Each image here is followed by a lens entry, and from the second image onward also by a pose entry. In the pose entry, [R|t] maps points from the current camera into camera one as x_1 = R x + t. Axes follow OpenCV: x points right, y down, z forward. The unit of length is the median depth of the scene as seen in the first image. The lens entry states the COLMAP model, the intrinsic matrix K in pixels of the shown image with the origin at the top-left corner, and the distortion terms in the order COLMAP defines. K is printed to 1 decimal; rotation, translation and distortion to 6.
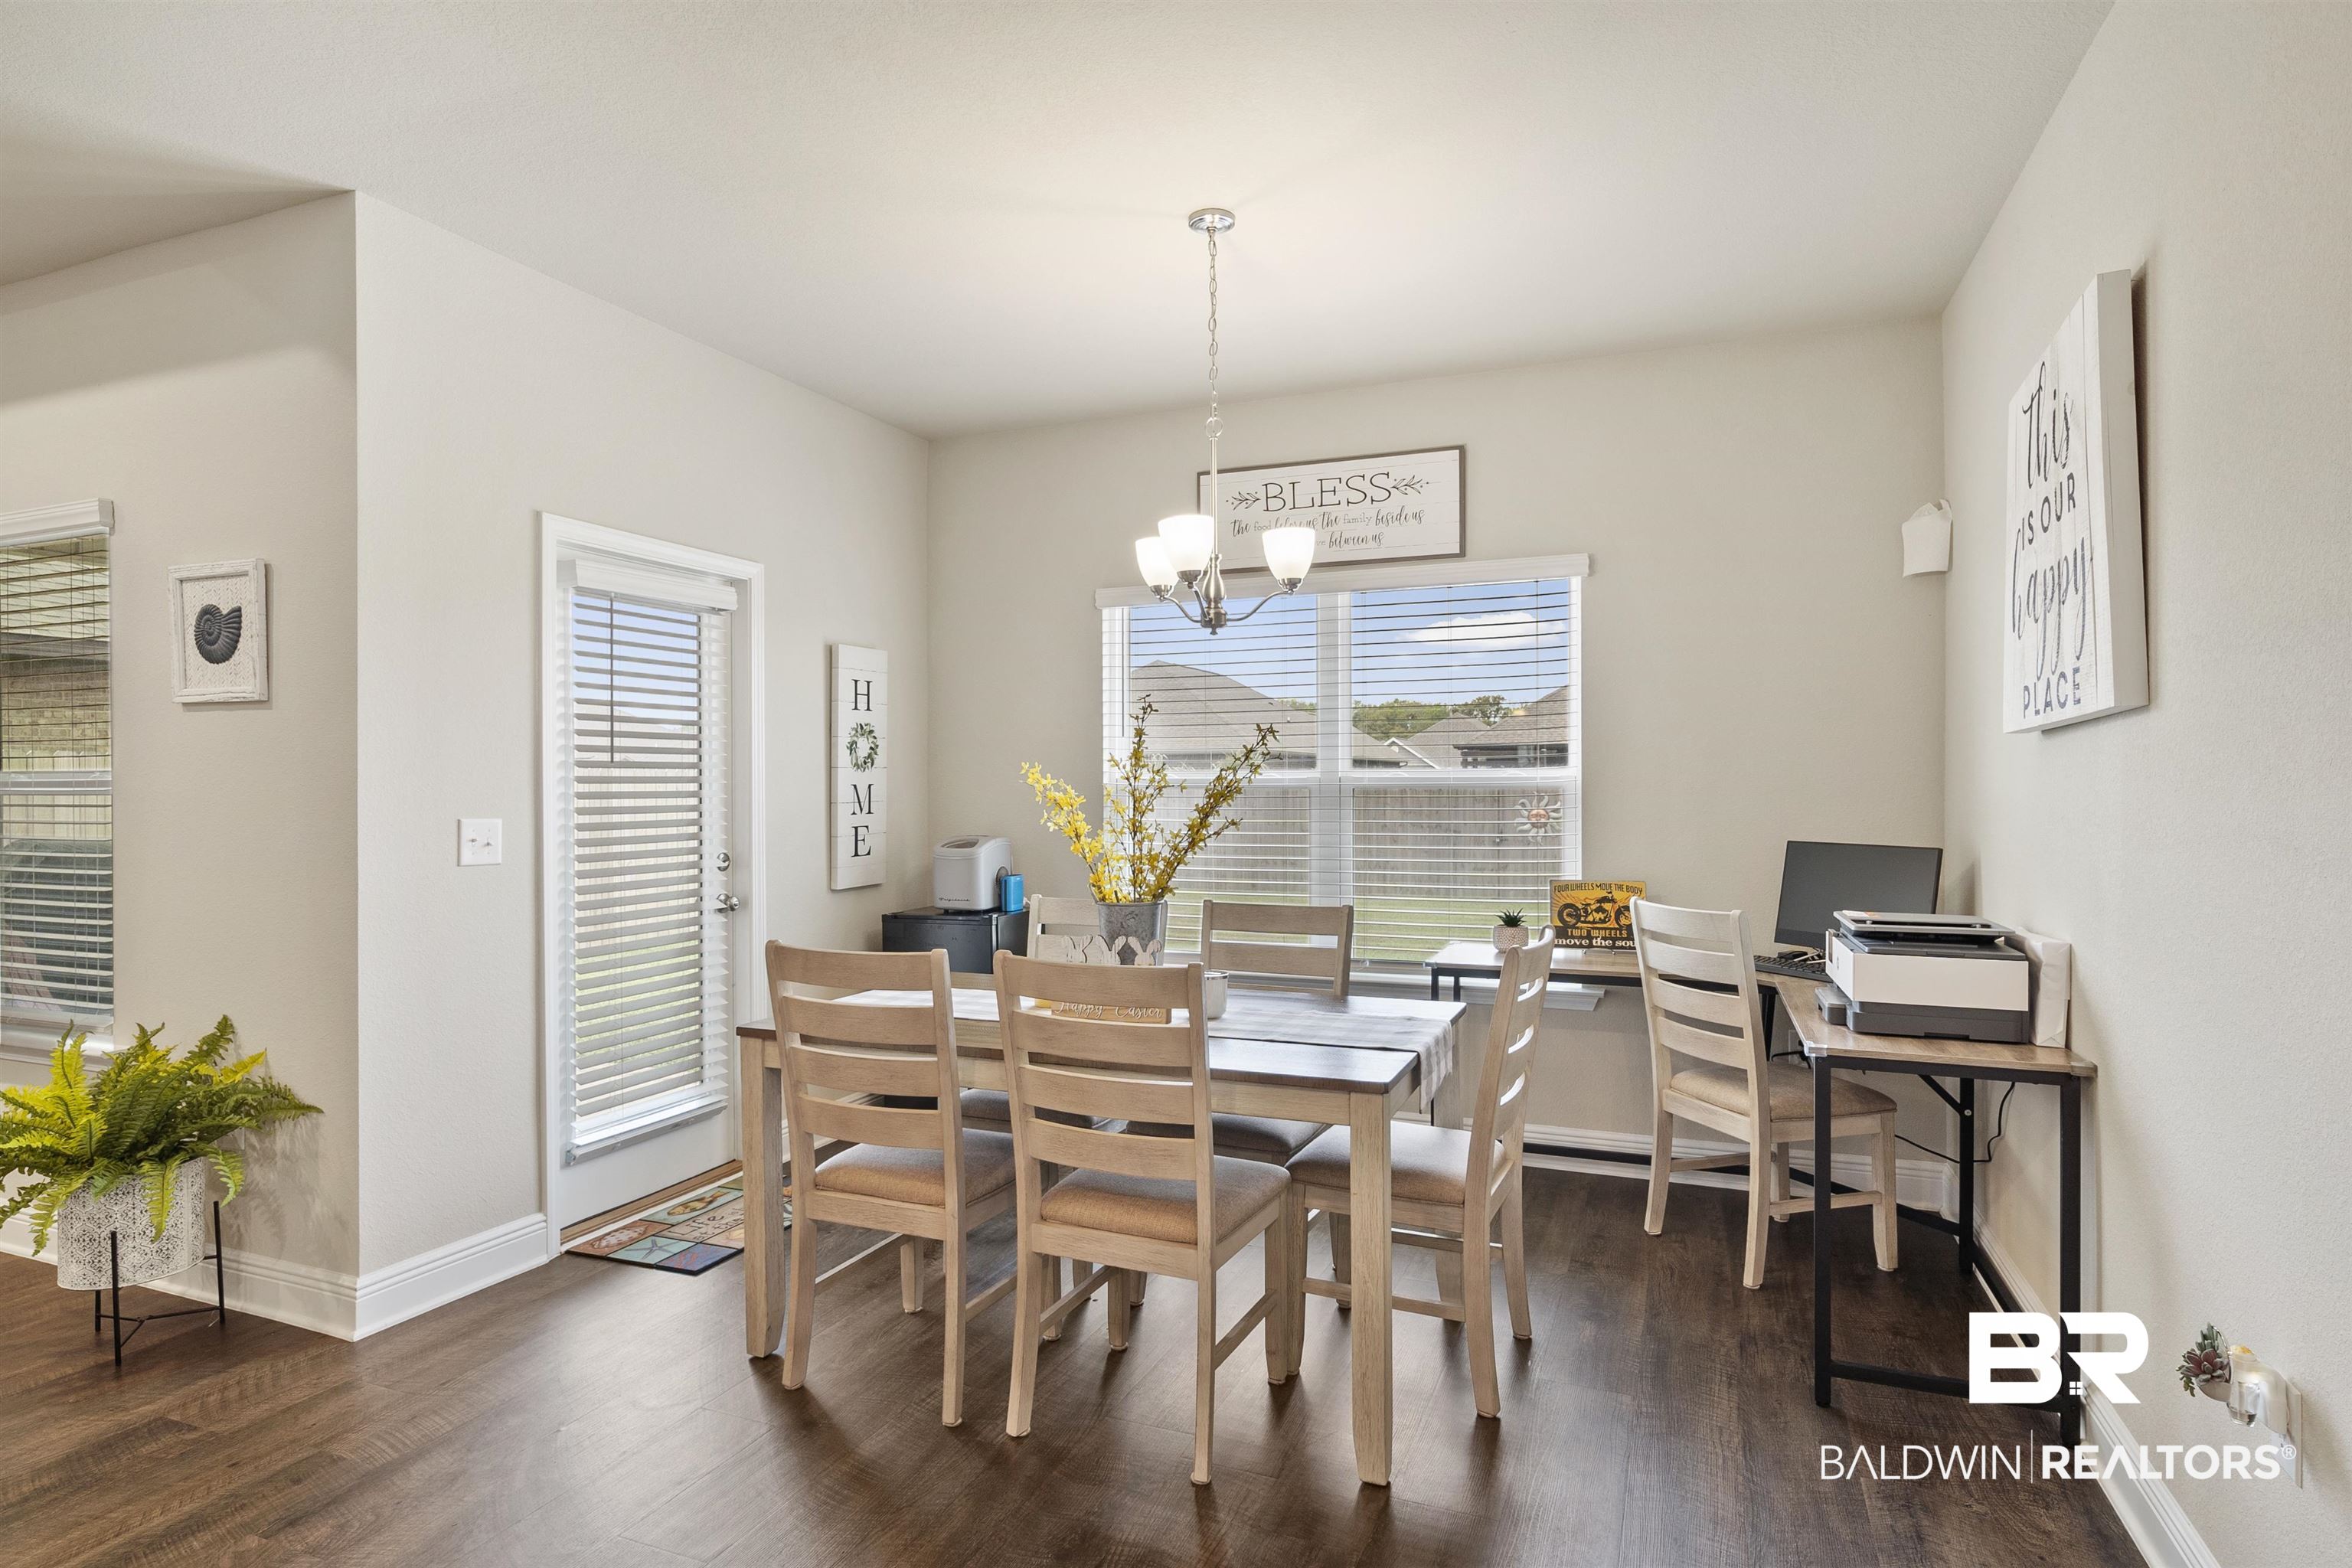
lens RADIAL K [[1263.6, 0, 1119.1], [0, 1263.6, 798.6], [0, 0, 1]] dist [-0.001326, 0.002487]
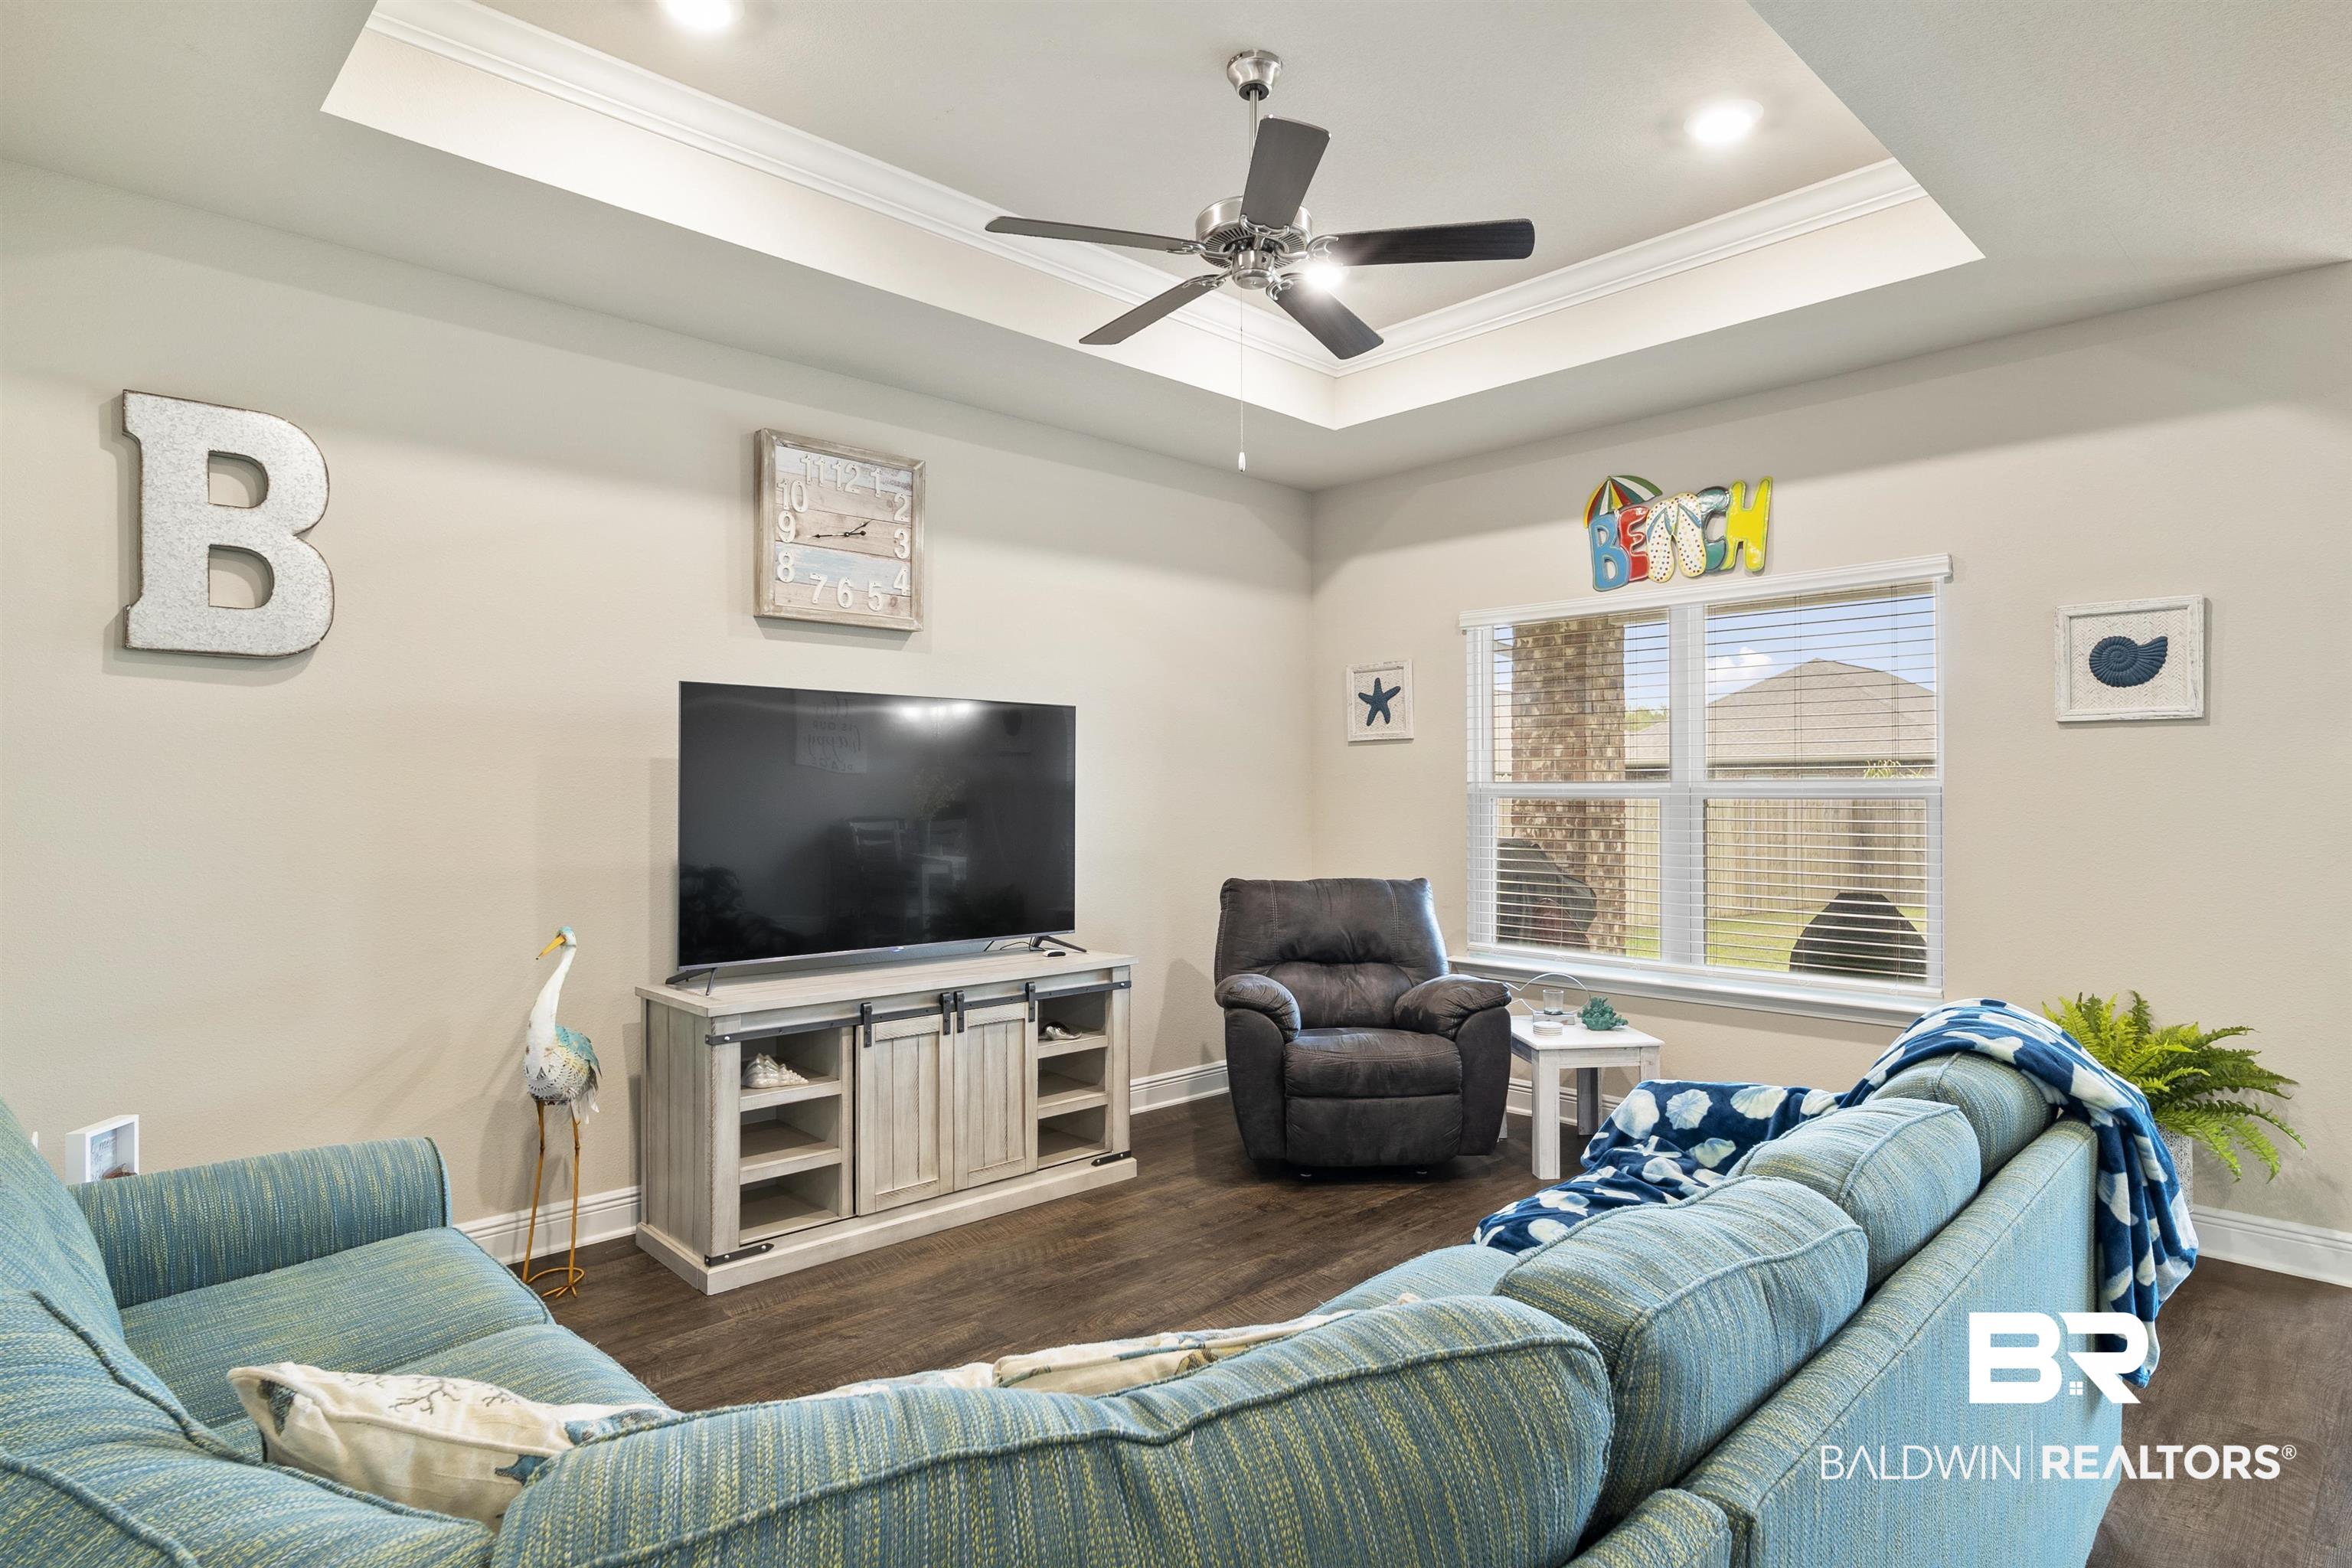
lens RADIAL K [[1263.6, 0, 1158.8], [0, 1263.6, 791.4], [0, 0, 1]] dist [-0.001326, 0.002487]
pose [[0.917732, 0.000998, -0.397198, -0.982804], [-0.006216, 0.999910, -0.011852, 0.008296], [0.397151, 0.013346, 0.917656, -0.386680]]
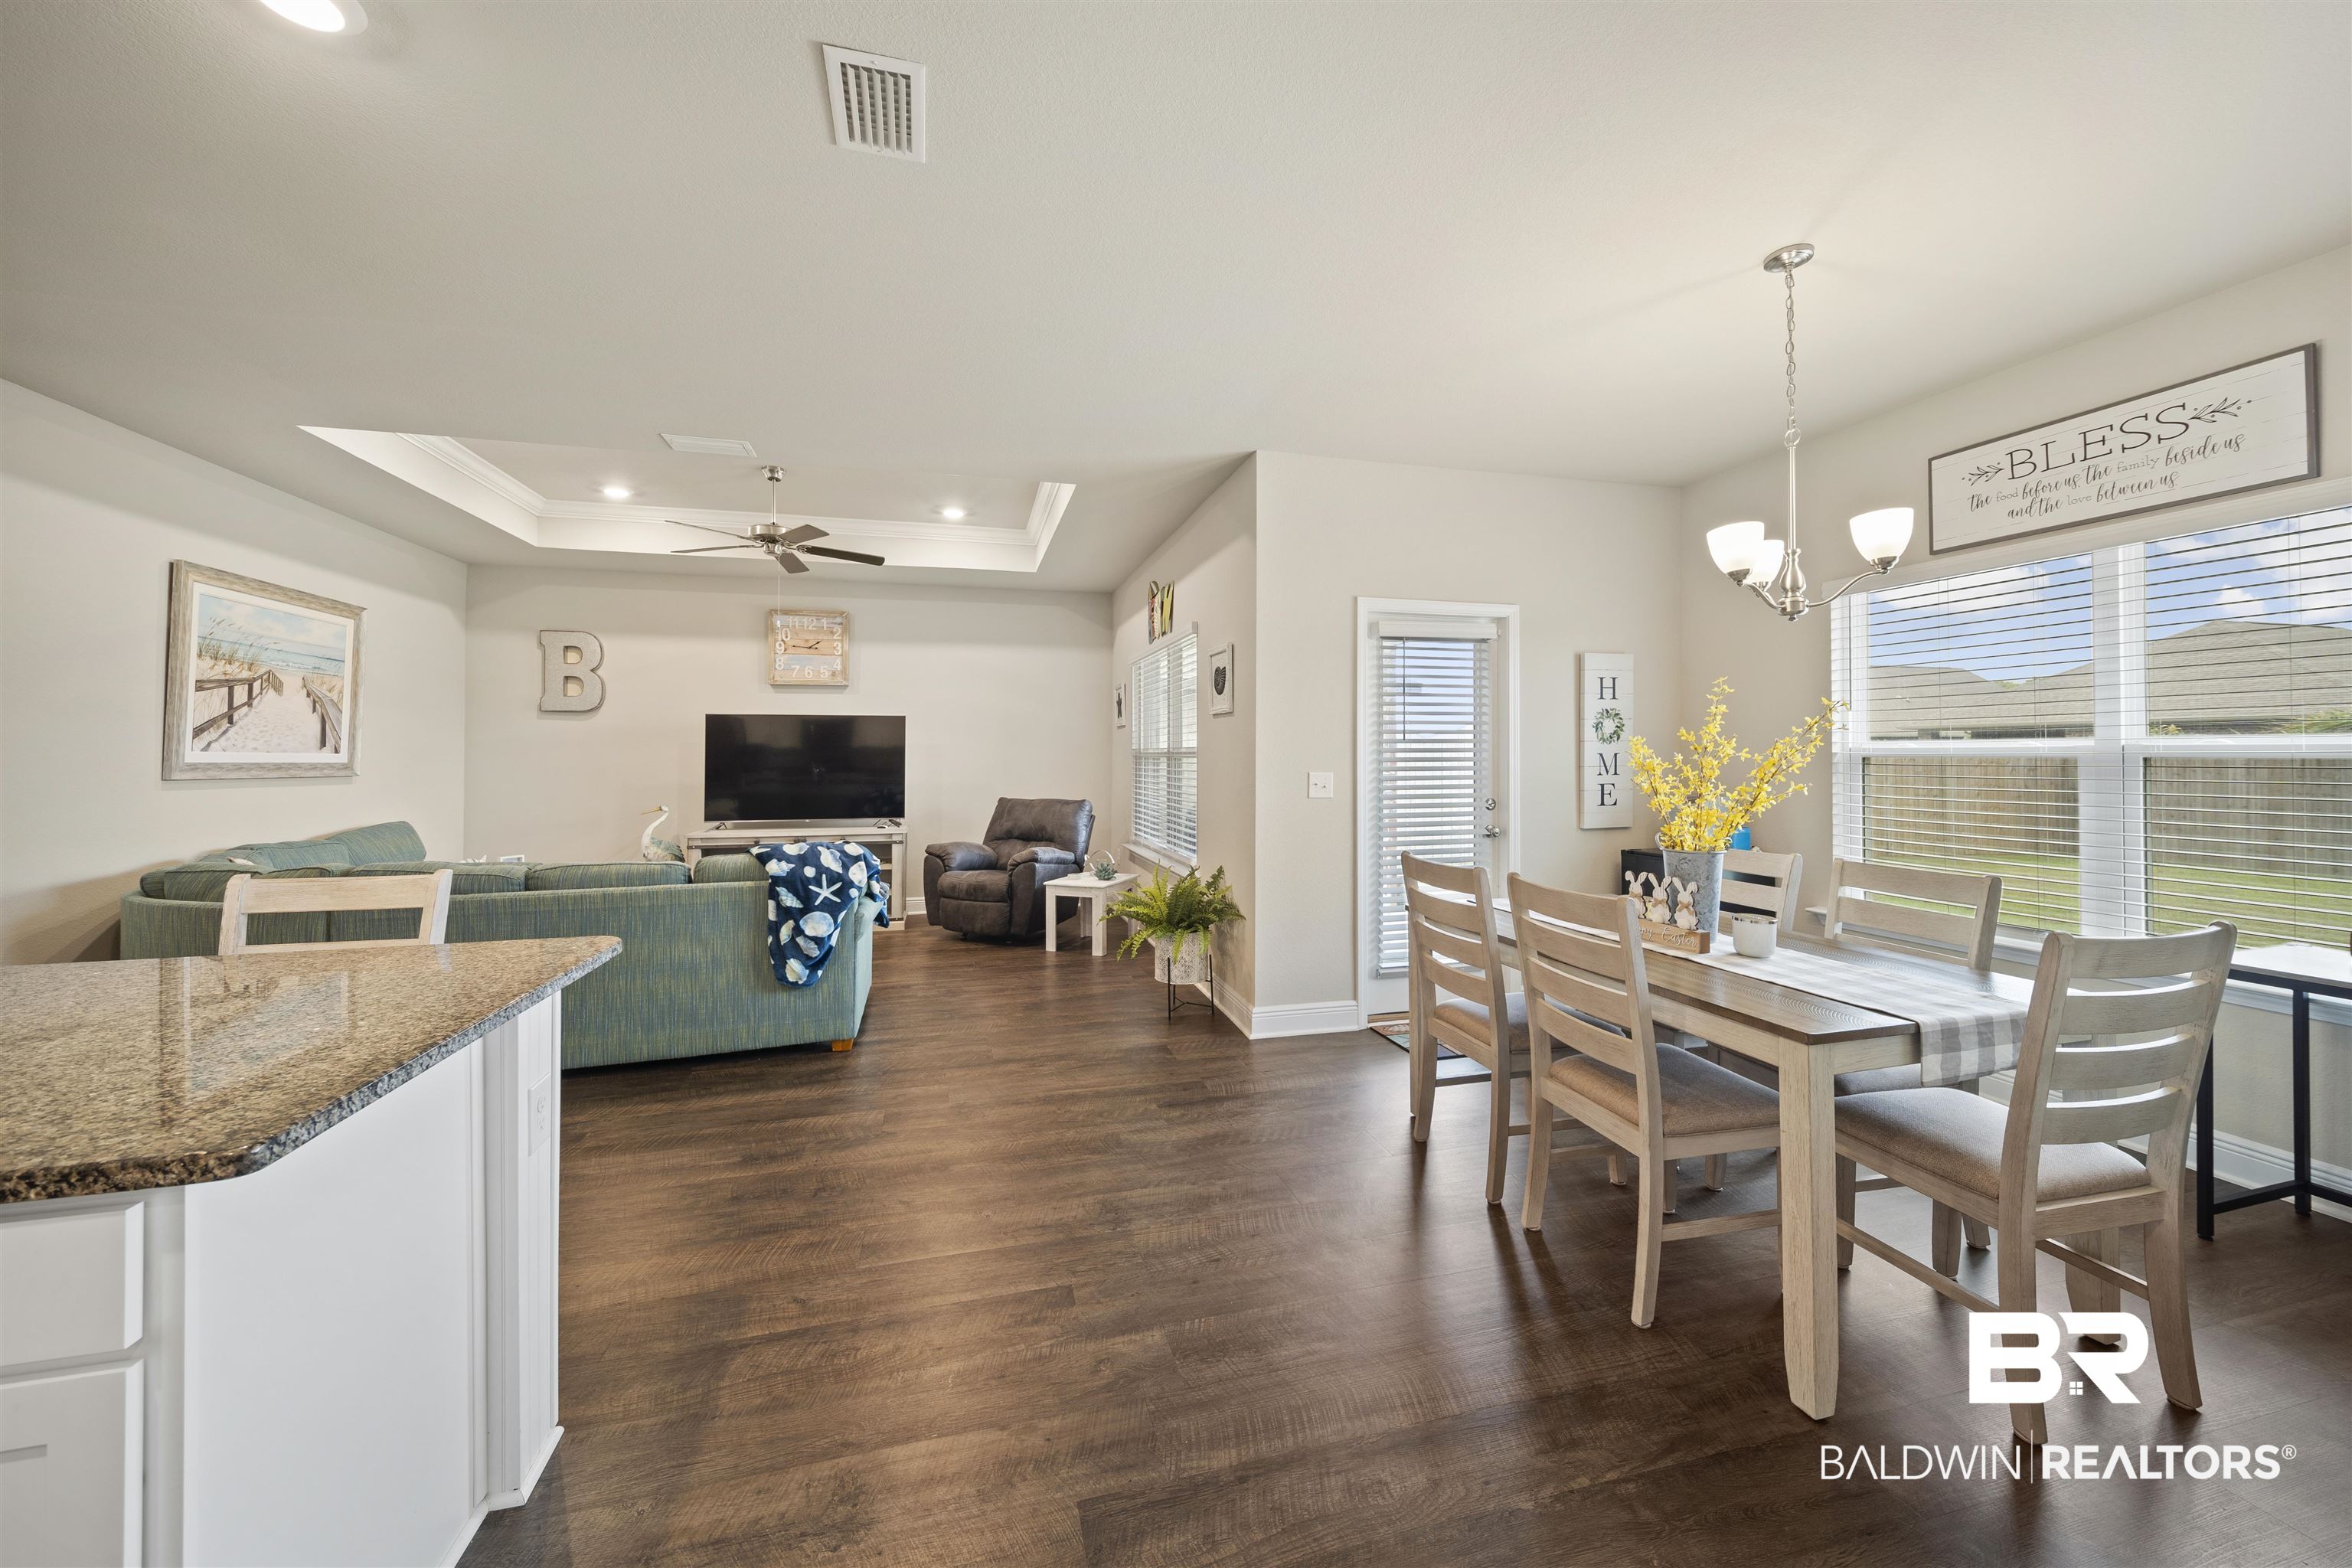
lens RADIAL K [[828.9, 0, 1170.7], [0, 828.9, 750.2], [0, 0, 1]] dist [-0.002915, -0.001242]
pose [[0.612230, -0.003332, -0.790673, 0.283868], [-0.008145, 0.999911, -0.010521, -0.001656], [0.790638, 0.012881, 0.612148, 0.099272]]
